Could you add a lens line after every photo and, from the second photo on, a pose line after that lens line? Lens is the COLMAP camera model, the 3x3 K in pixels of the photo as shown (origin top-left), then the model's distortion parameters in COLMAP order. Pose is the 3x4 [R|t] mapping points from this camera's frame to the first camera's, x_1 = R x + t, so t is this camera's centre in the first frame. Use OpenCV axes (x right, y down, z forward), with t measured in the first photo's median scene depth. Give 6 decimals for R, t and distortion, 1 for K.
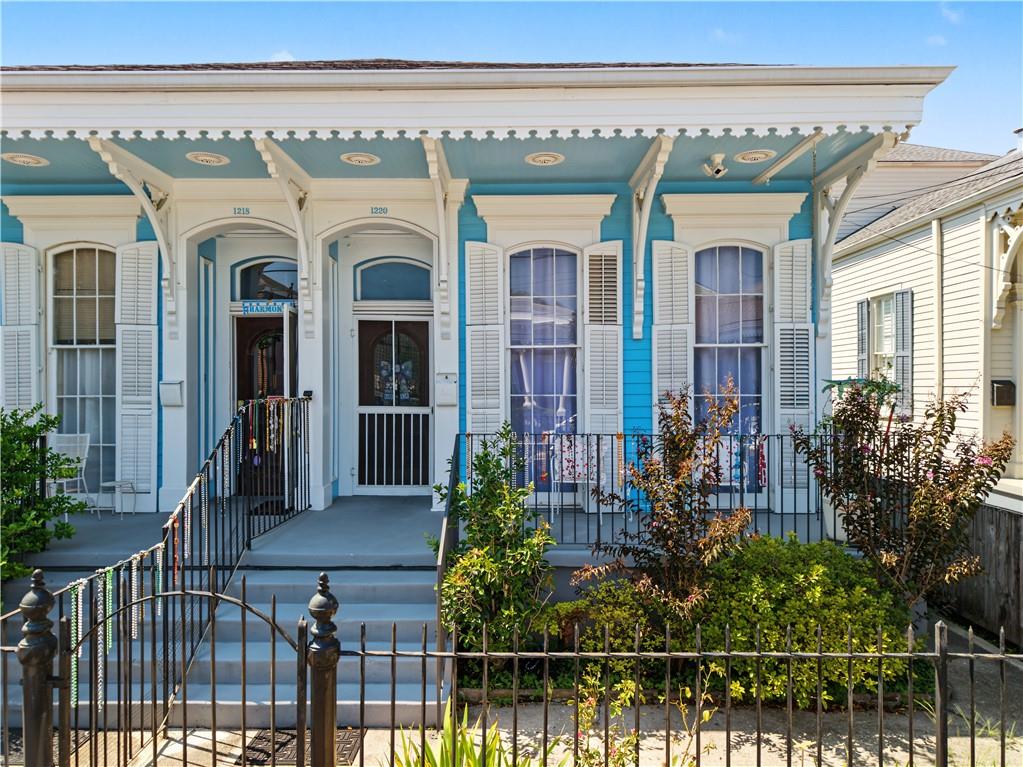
lens RADIAL K [[670.9, 0, 511.5], [0, 670.9, 383.5], [0, 0, 1]] dist [0.053799, -0.068803]
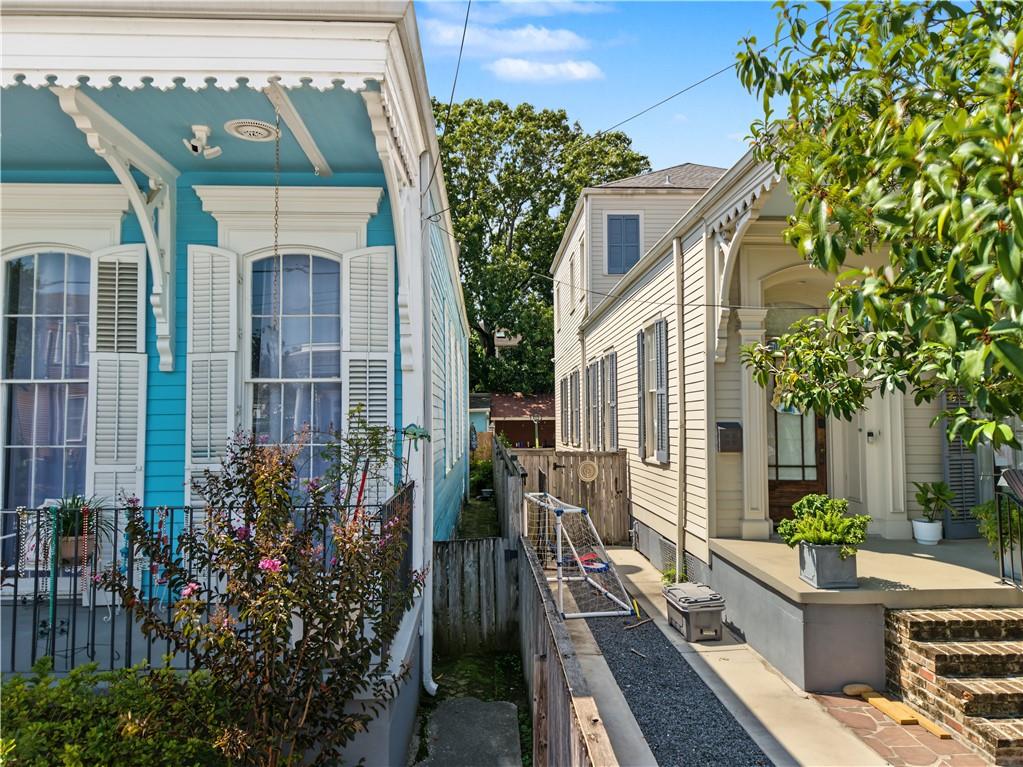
lens RADIAL K [[670.9, 0, 511.5], [0, 670.9, 383.5], [0, 0, 1]] dist [0.053799, -0.068803]
pose [[0.998572, 0.001563, 0.053393, 0.524134], [0.001284, 0.998581, -0.053245, -0.011387], [-0.053400, 0.053237, 0.997153, 0.210365]]
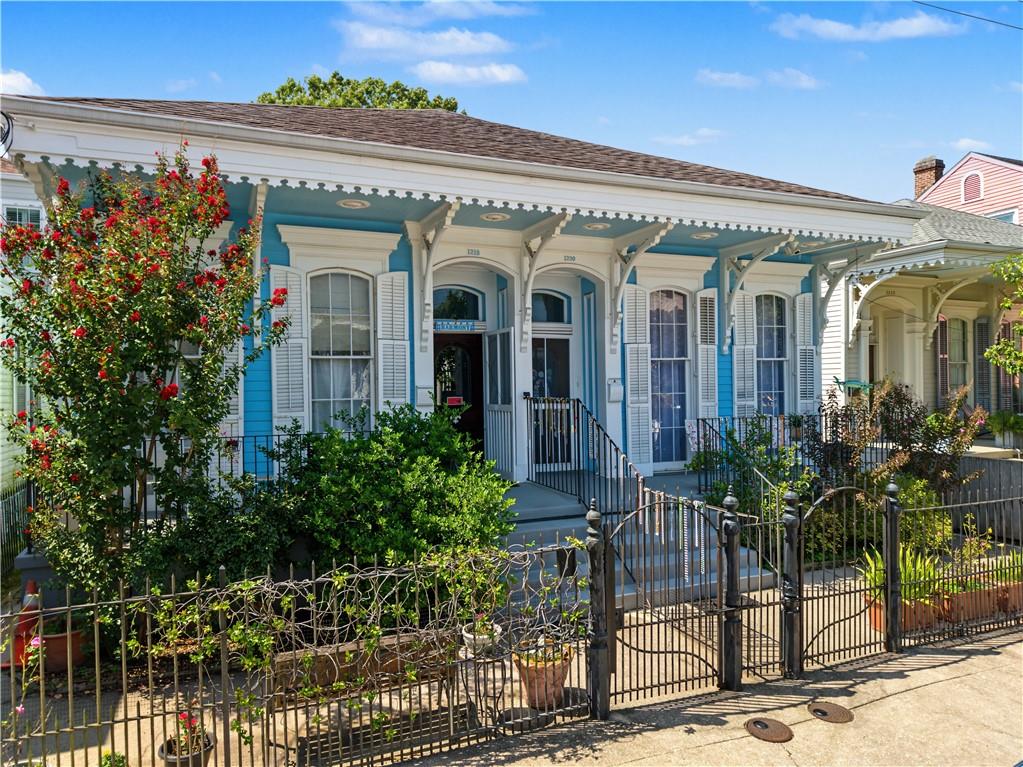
lens RADIAL K [[670.9, 0, 511.5], [0, 670.9, 383.5], [0, 0, 1]] dist [0.053799, -0.068803]
pose [[0.920029, -0.008137, 0.391766, -0.809469], [0.013906, 0.999833, -0.011892, 0.008577], [-0.391604, 0.016389, 0.919988, -0.178770]]
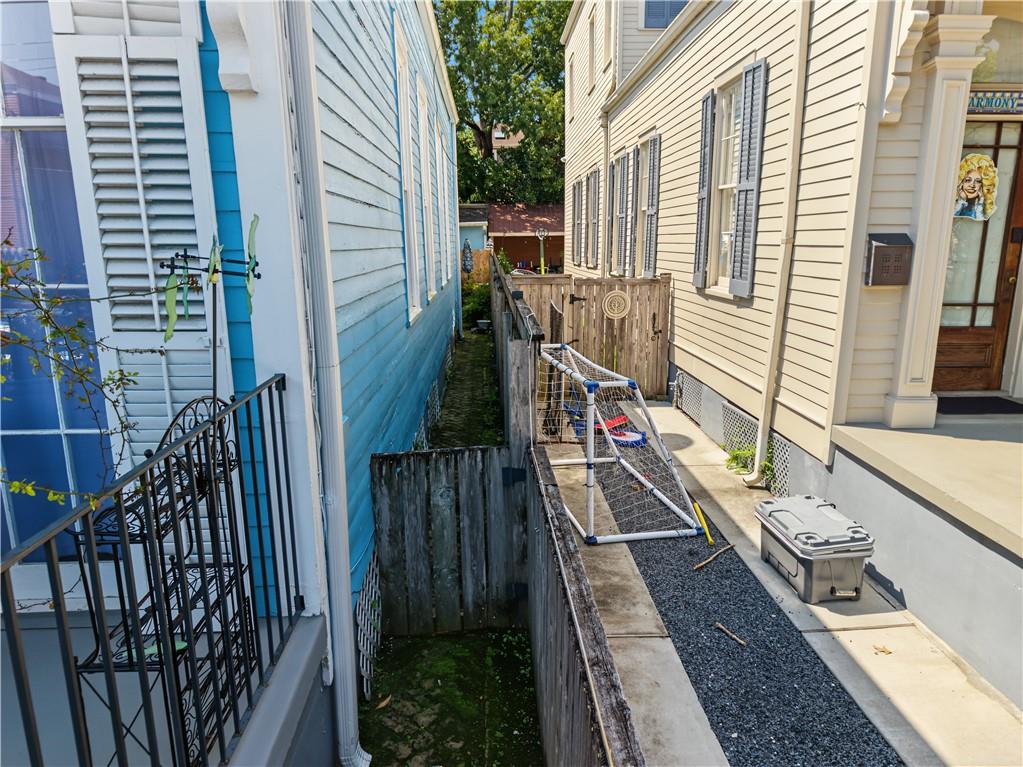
lens RADIAL K [[670.9, 0, 511.5], [0, 670.9, 383.5], [0, 0, 1]] dist [0.053799, -0.068803]
pose [[0.998602, -0.015659, 0.050481, 0.546614], [0.004472, 0.976709, 0.214521, -0.006581], [-0.052664, -0.213996, 0.975414, 0.659080]]
